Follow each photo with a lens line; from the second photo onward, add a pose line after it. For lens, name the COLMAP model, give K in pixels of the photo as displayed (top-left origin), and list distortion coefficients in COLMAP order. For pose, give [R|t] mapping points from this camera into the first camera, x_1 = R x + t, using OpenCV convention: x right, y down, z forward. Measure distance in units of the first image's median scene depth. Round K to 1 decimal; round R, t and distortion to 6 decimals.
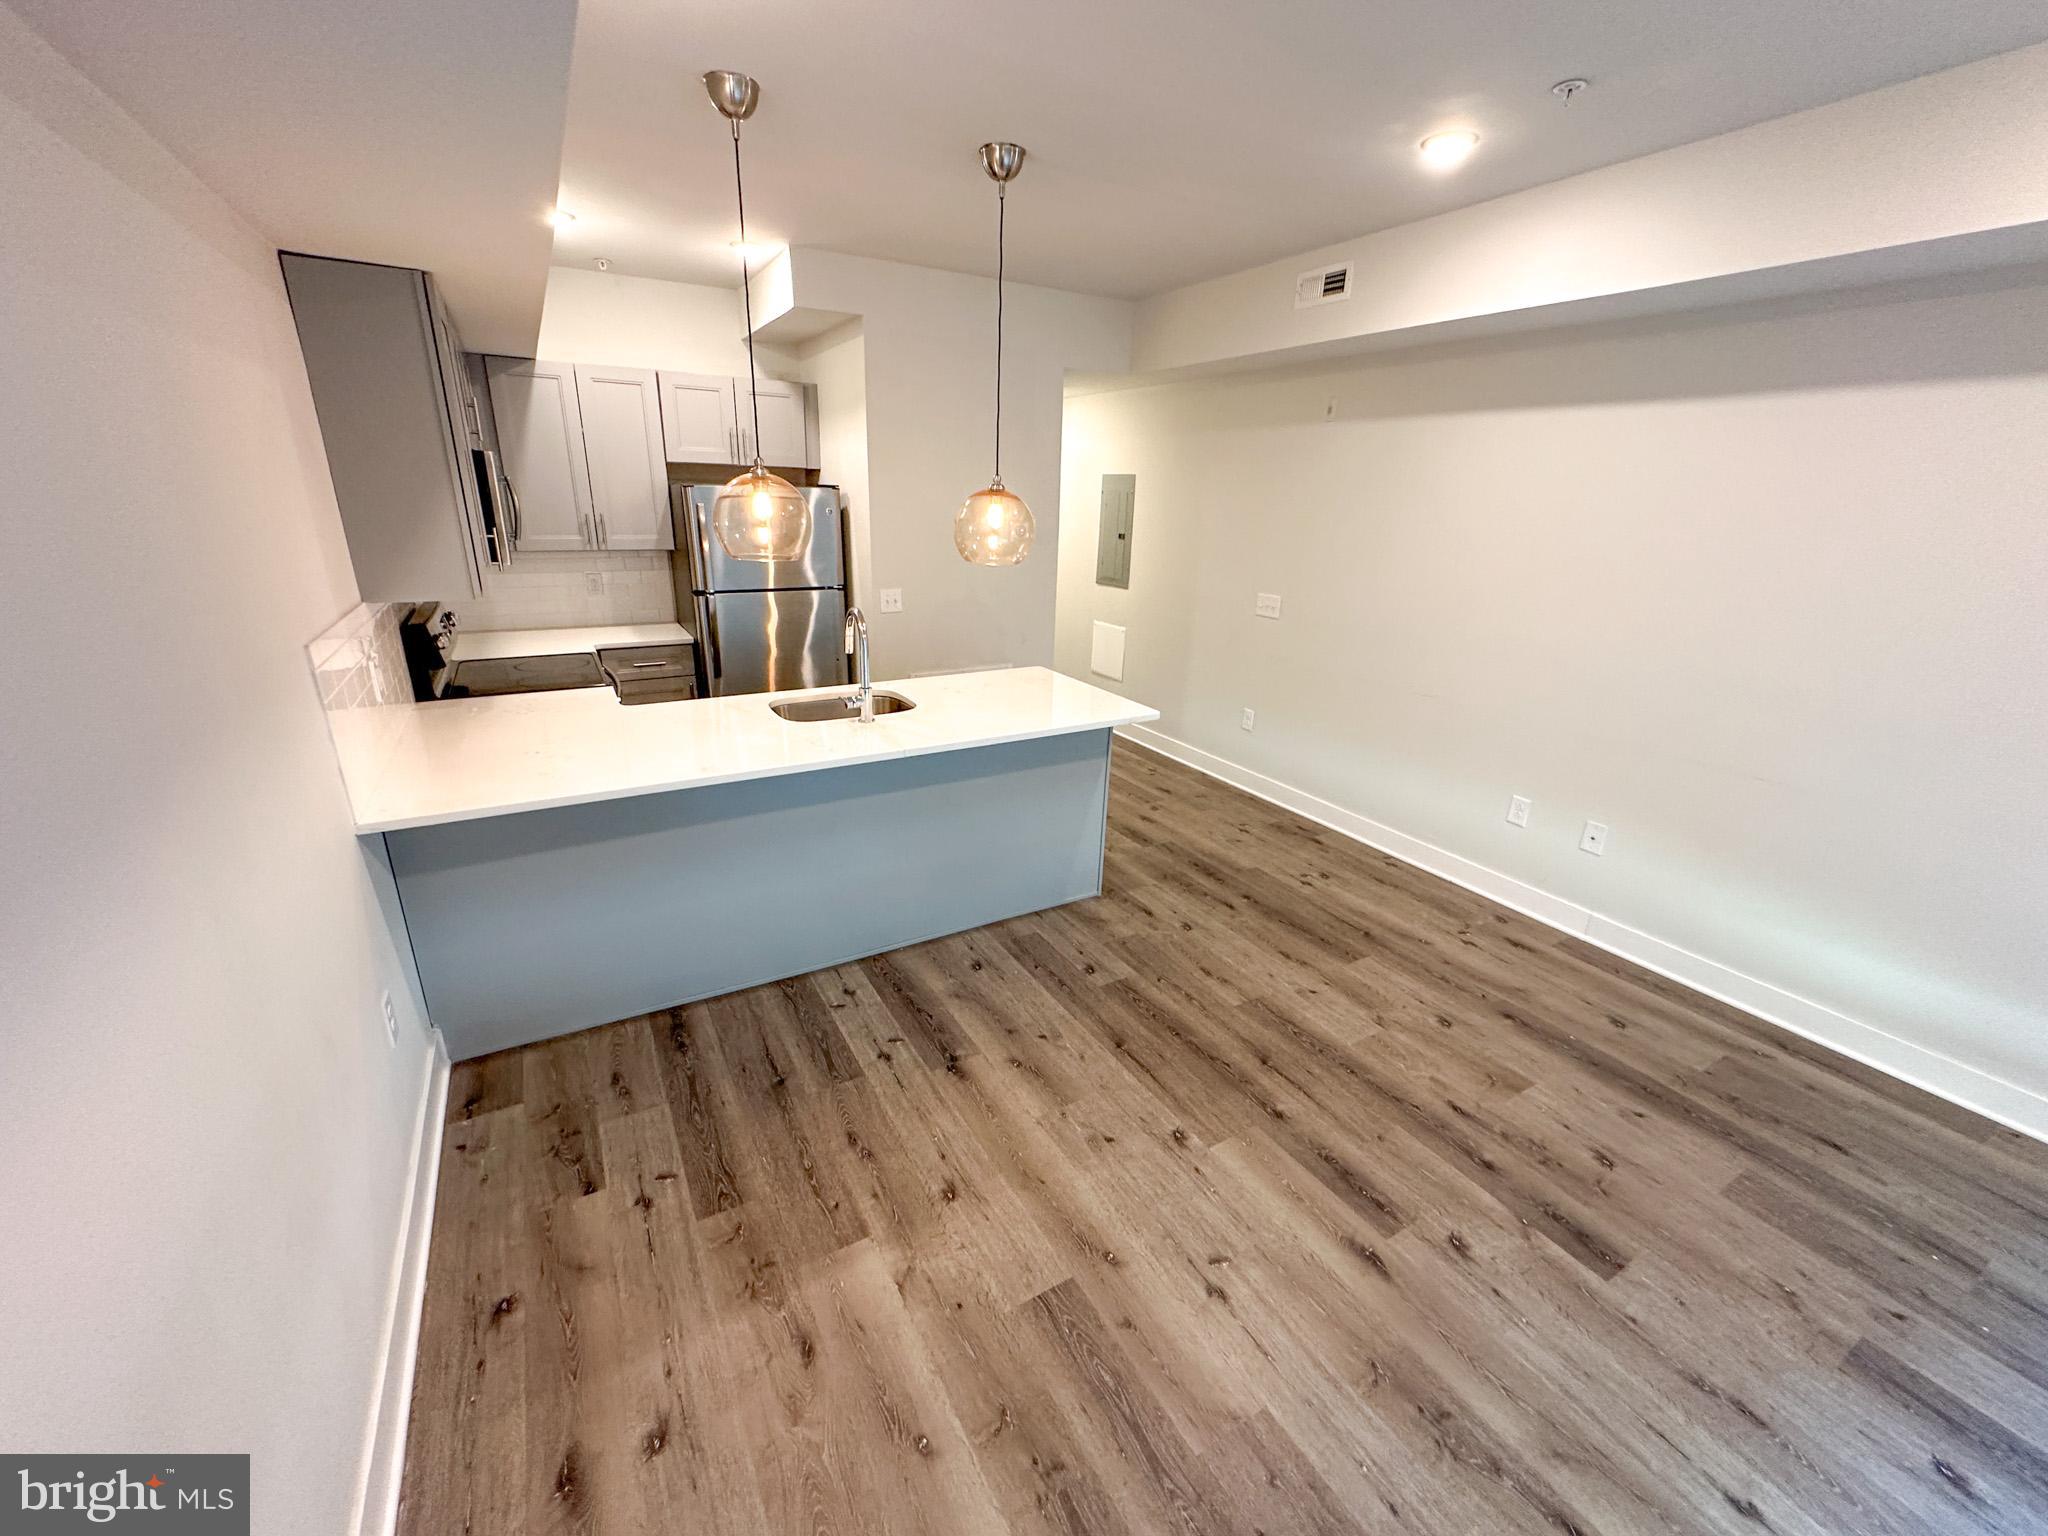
lens RADIAL K [[816.5, 0, 1006.0], [0, 816.5, 770.5], [0, 0, 1]] dist [-0.003931, -0.000357]
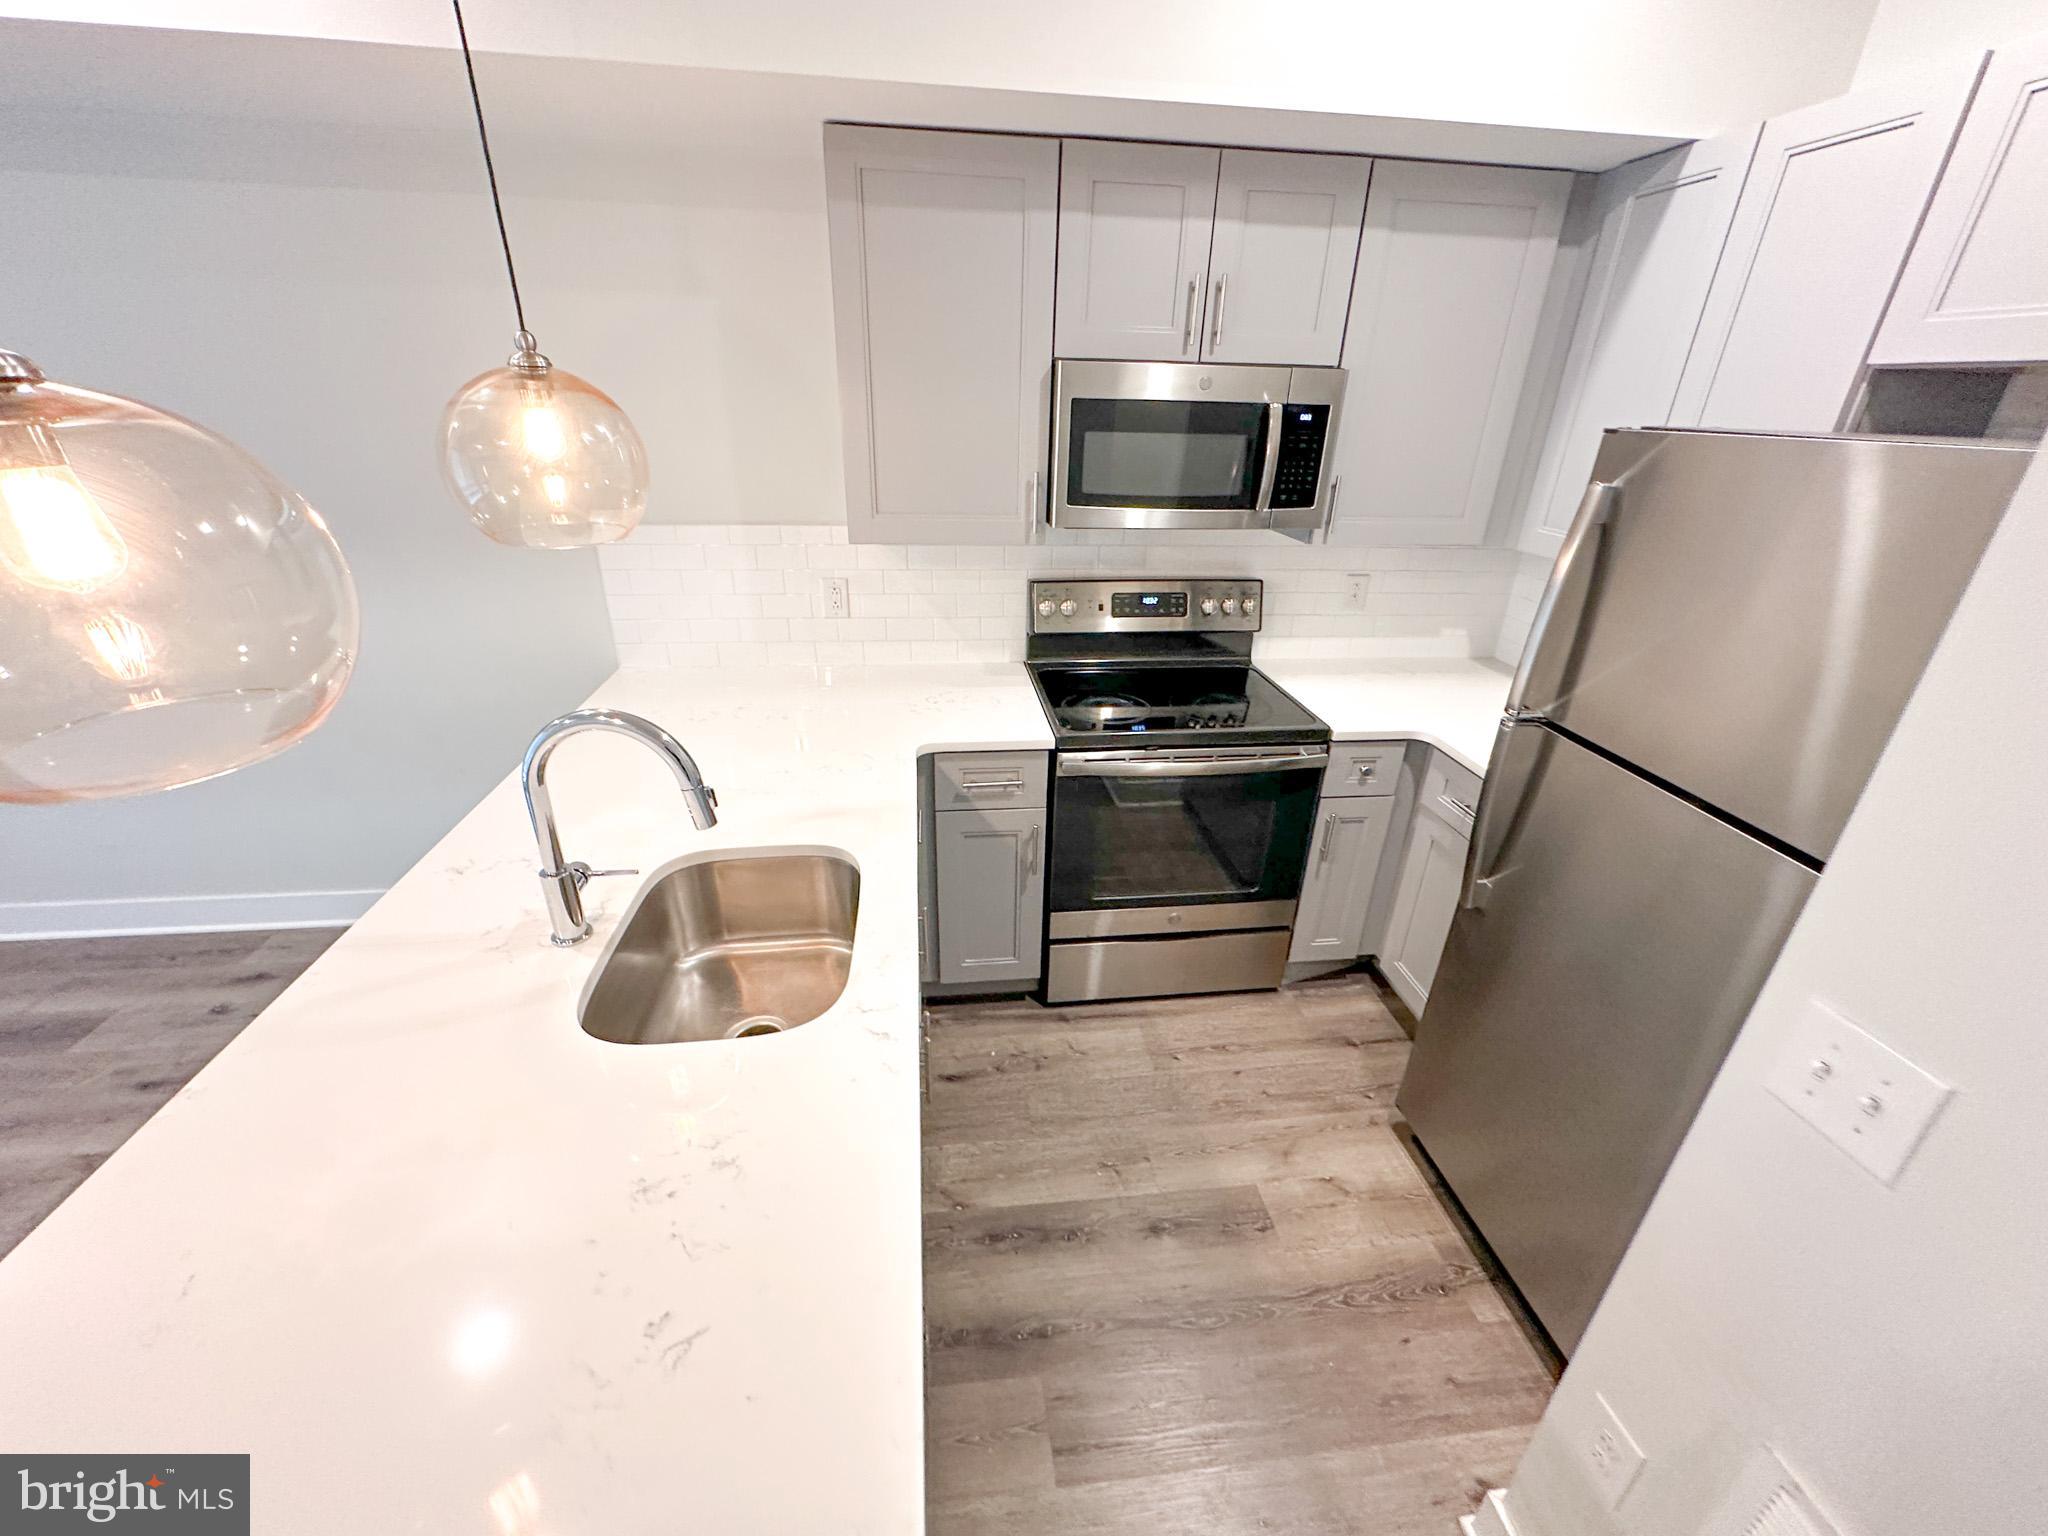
lens RADIAL K [[816.5, 0, 1023.1], [0, 816.5, 769.5], [0, 0, 1]] dist [-0.003931, -0.000357]
pose [[-0.377519, 0.360093, -0.853119, 0.070914], [-0.340757, 0.802624, 0.489570, -0.366427], [0.861025, 0.475528, -0.180302, 1.054766]]
